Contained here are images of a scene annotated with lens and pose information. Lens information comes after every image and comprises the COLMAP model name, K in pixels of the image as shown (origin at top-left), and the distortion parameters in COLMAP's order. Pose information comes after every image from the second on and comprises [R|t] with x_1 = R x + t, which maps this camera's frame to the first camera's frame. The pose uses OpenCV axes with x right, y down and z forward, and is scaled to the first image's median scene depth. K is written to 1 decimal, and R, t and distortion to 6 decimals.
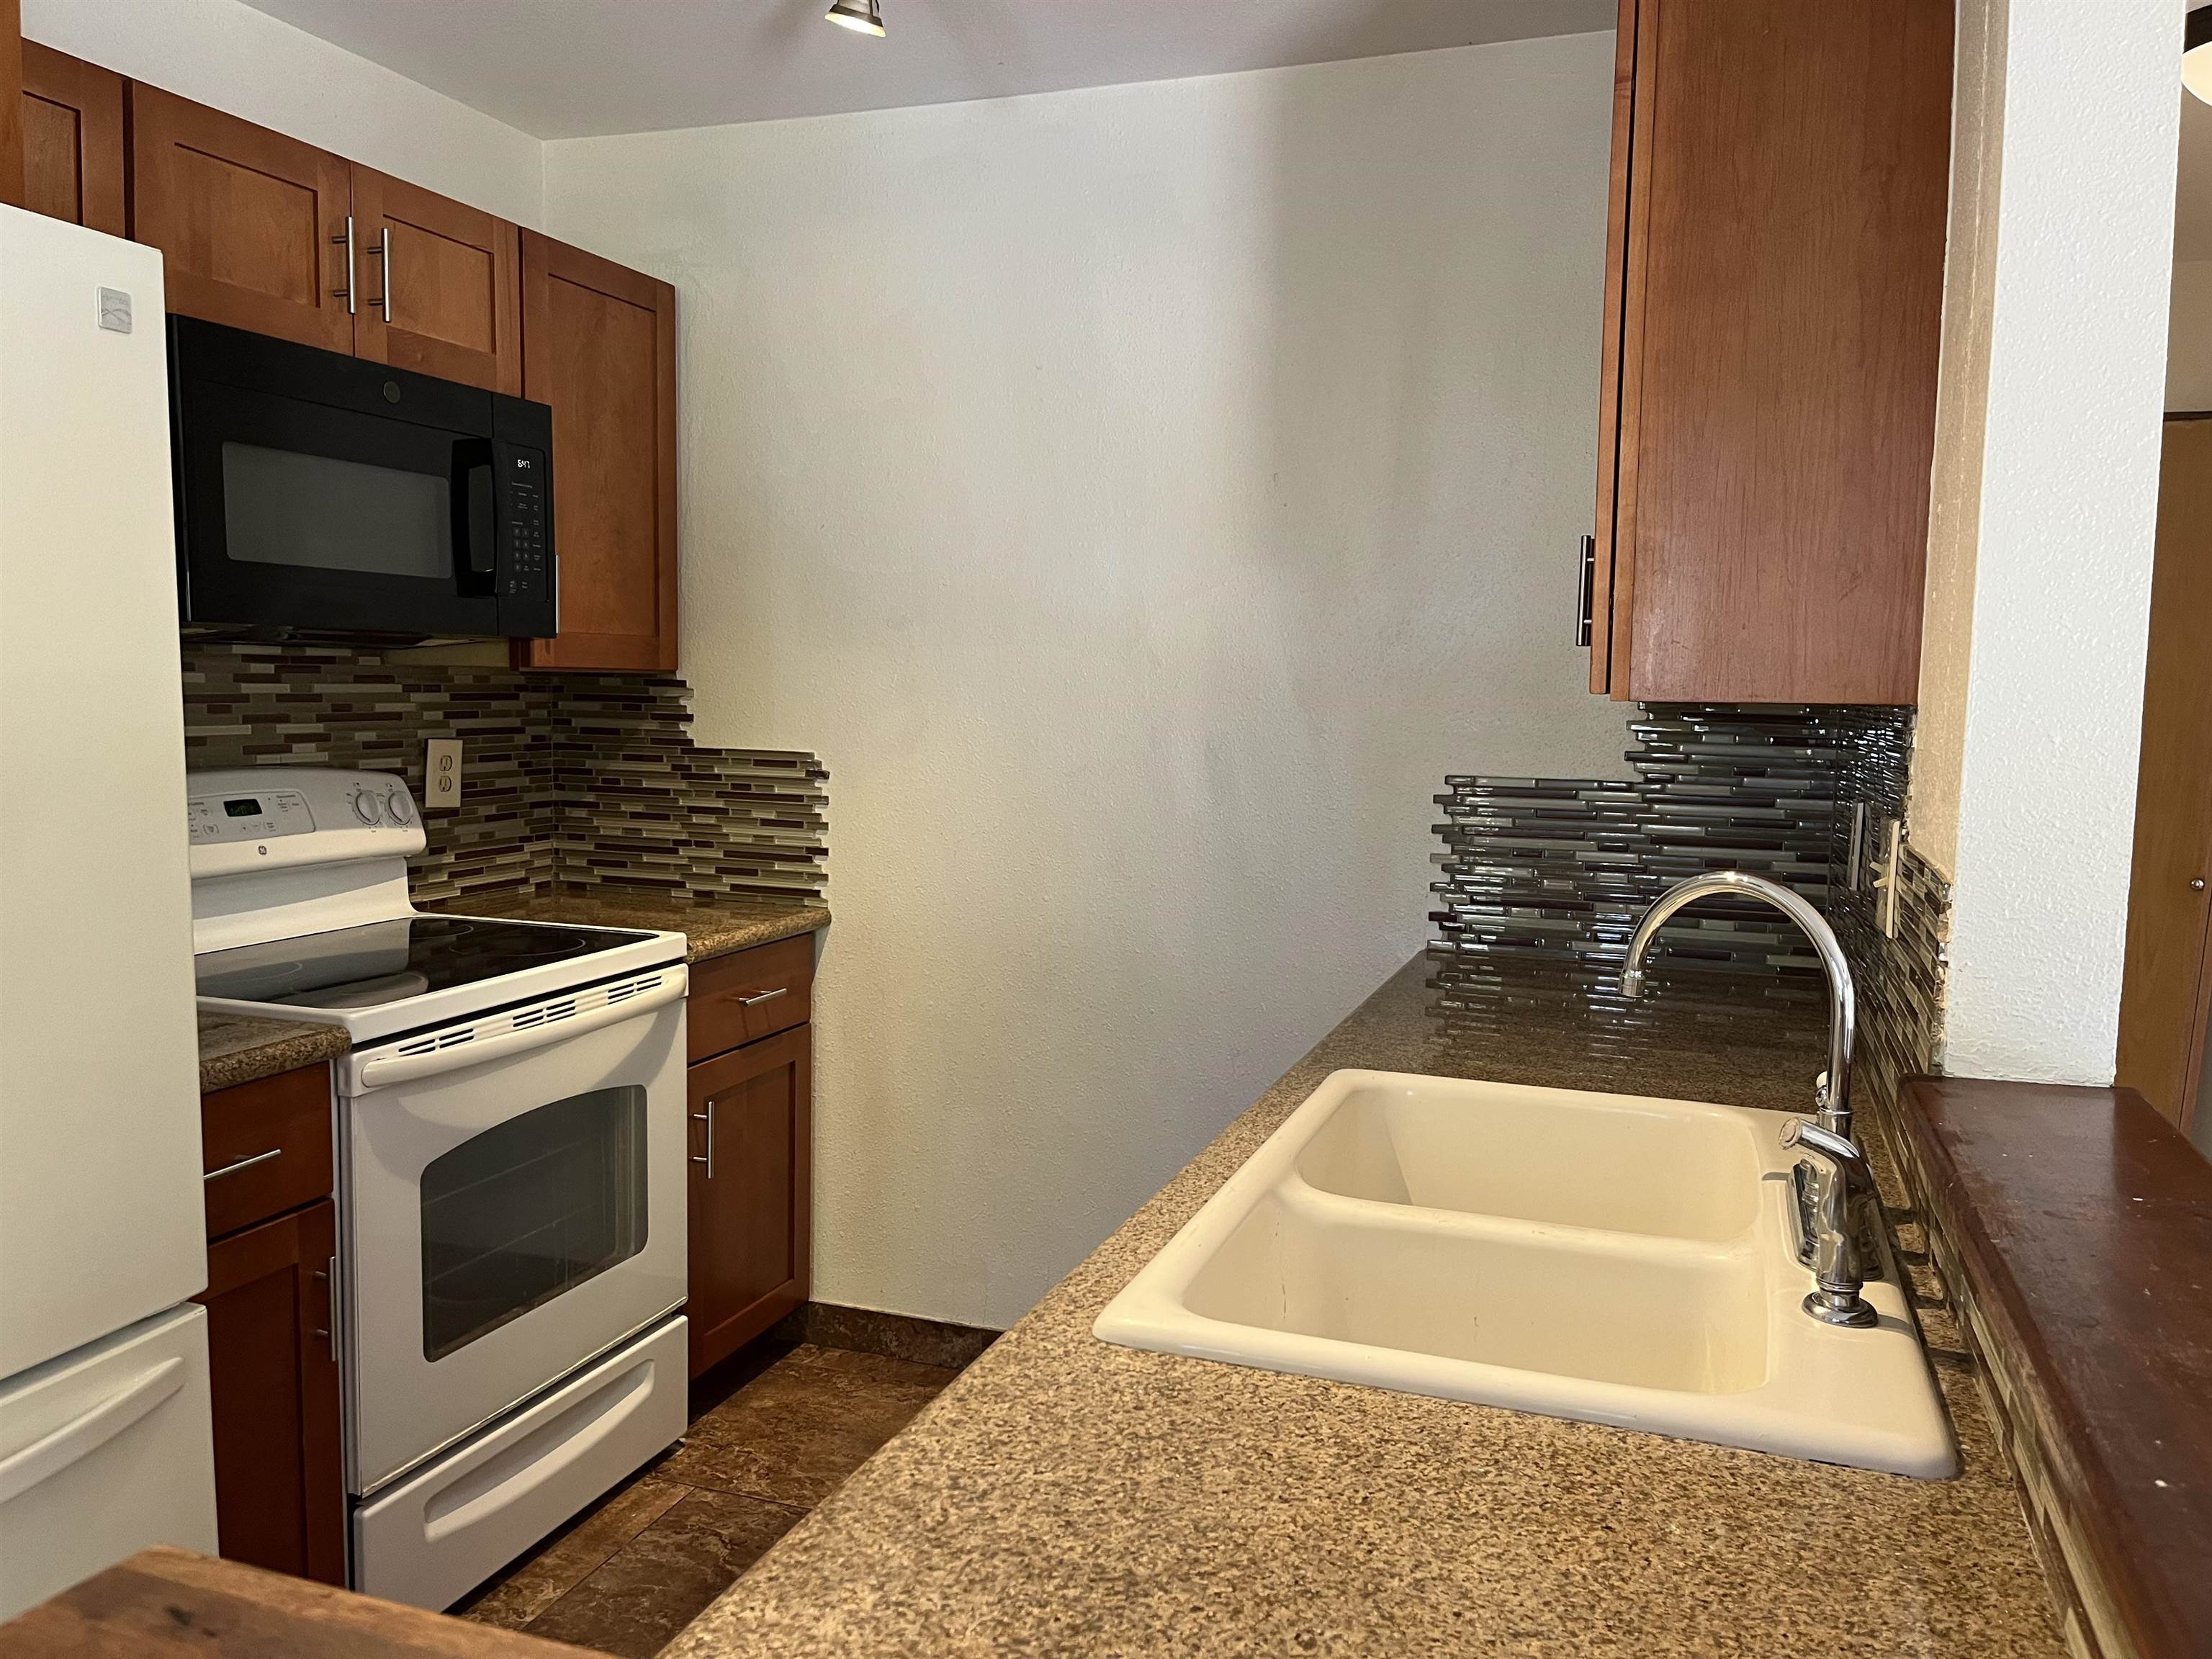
lens RADIAL K [[1664.5, 0, 1106.0], [0, 1664.5, 829.5], [0, 0, 1]] dist [0.062936, -0.088160]
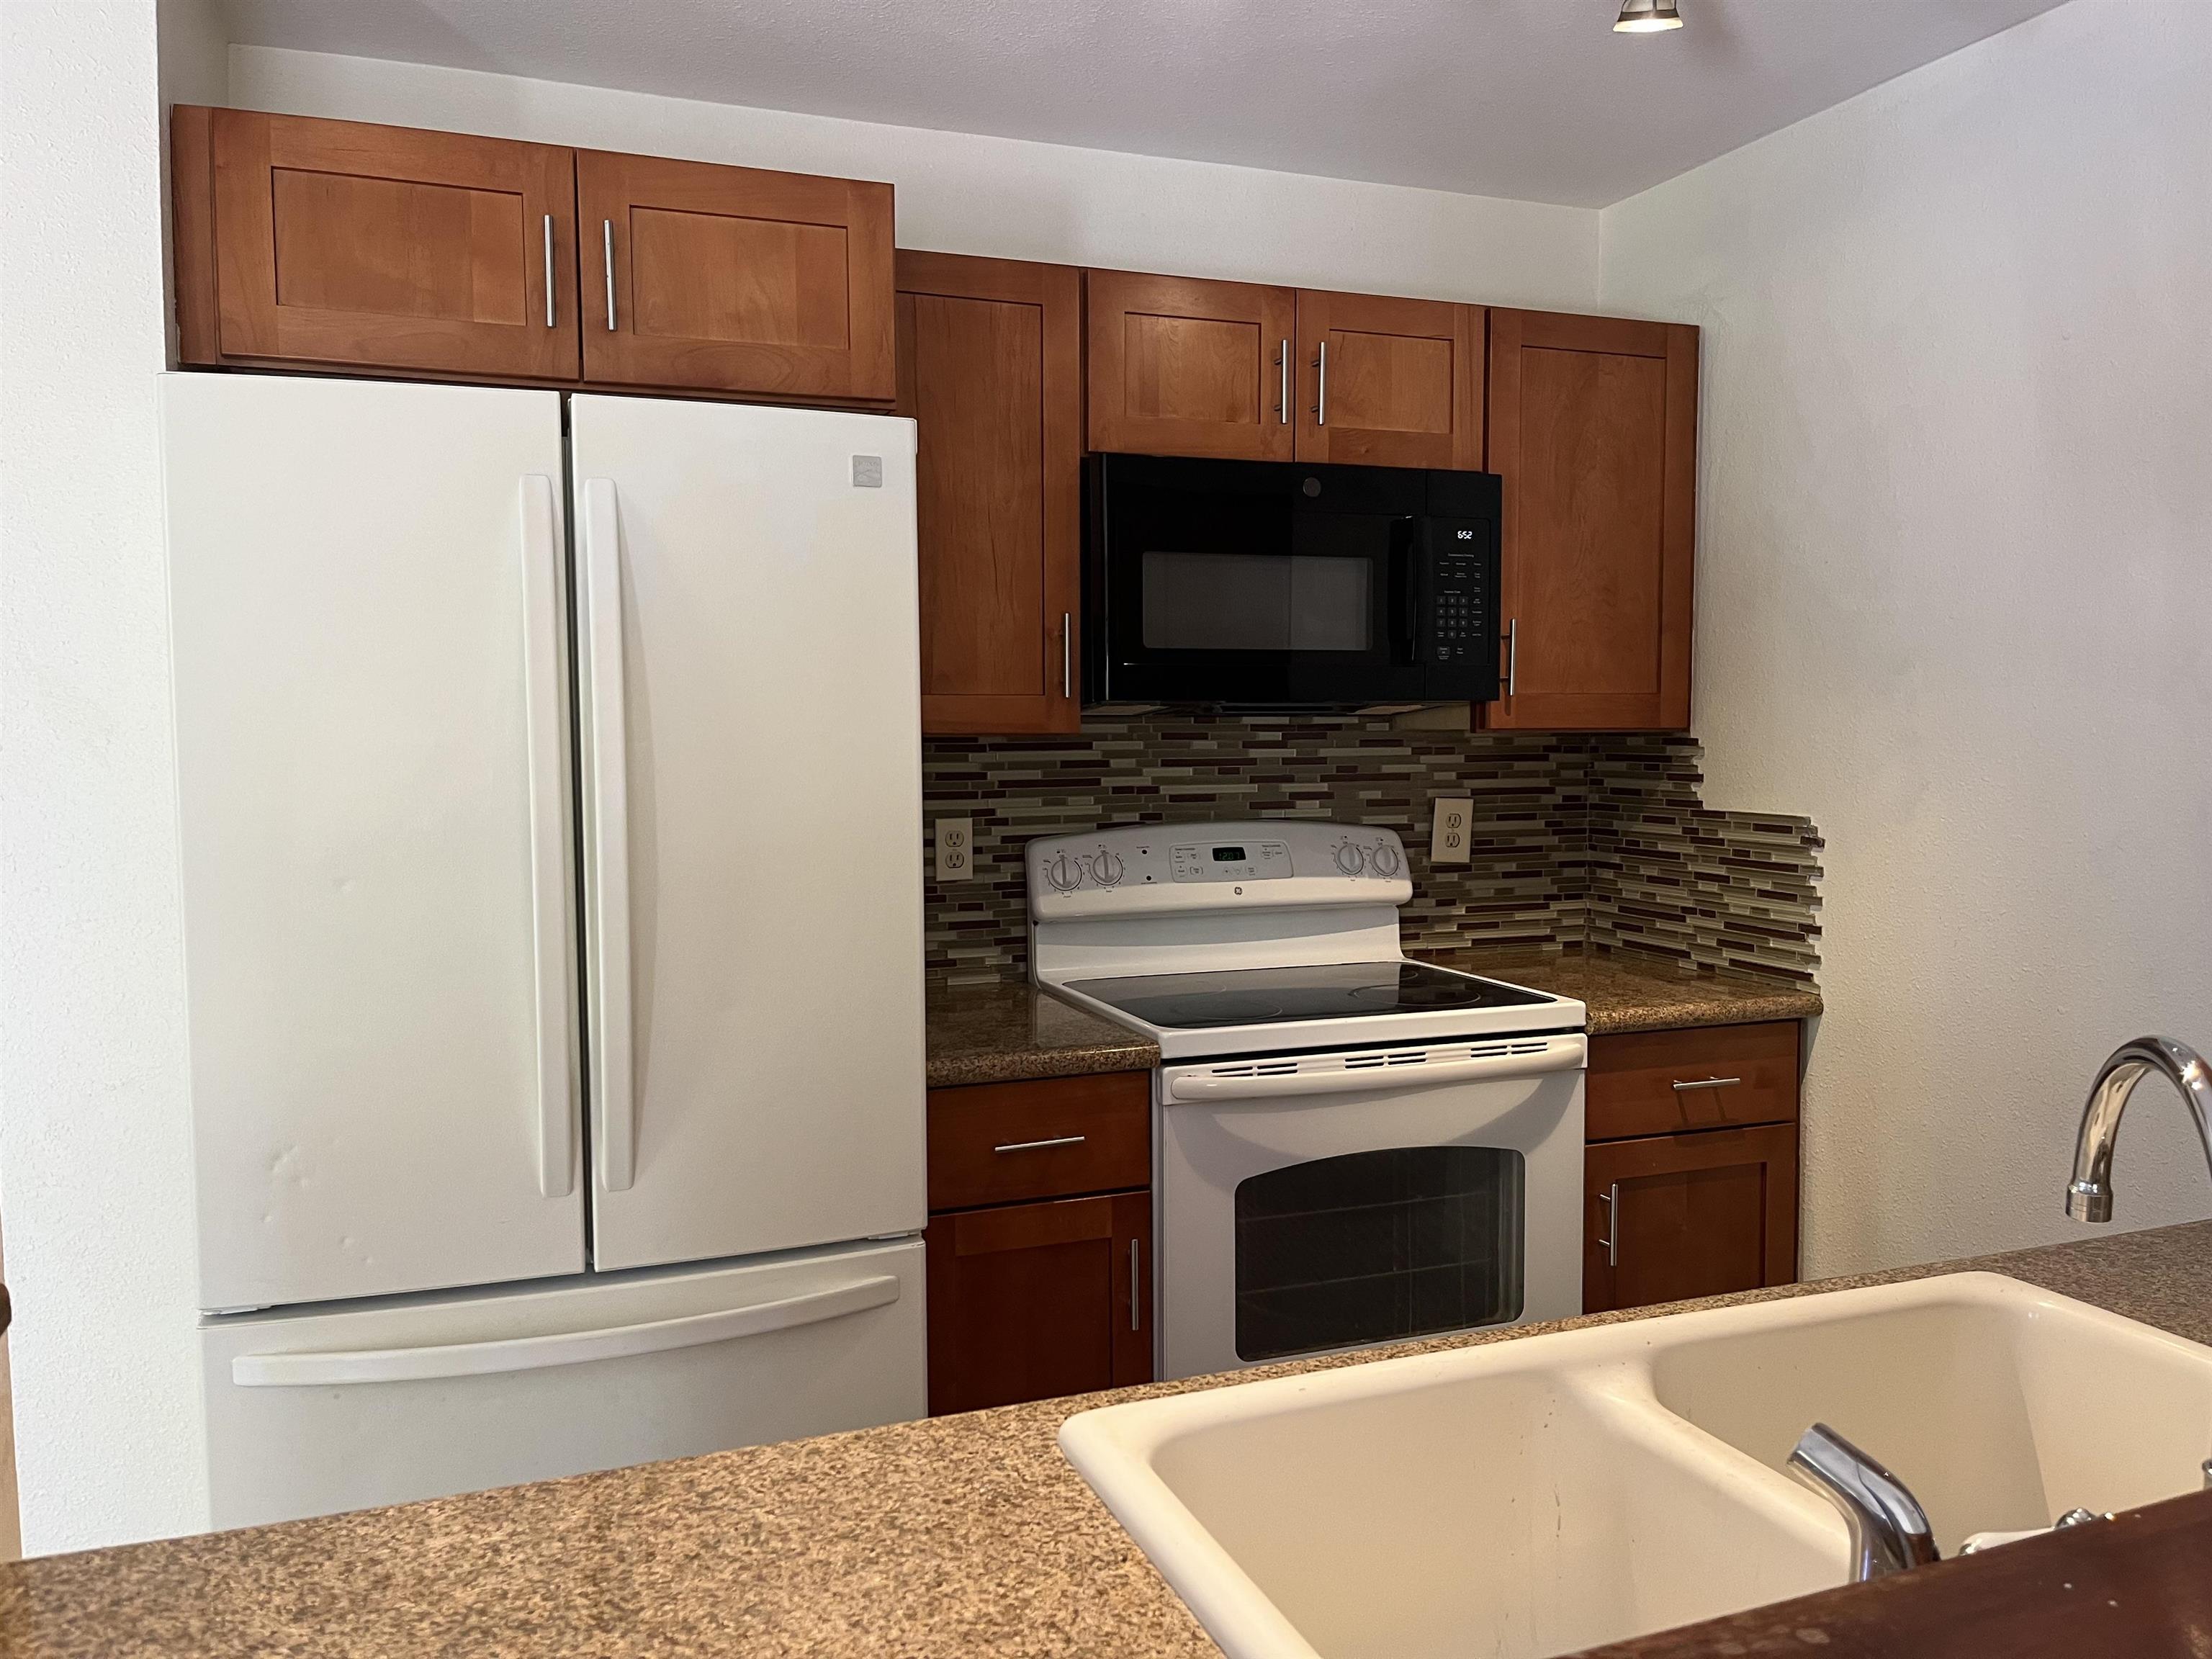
lens RADIAL K [[1664.5, 0, 1106.0], [0, 1664.5, 829.5], [0, 0, 1]] dist [0.062936, -0.088160]
pose [[0.654462, 0.025267, -0.755672, 0.263603], [-0.052658, 0.998538, -0.012217, -0.009534], [0.754259, 0.047788, 0.654836, 0.142436]]
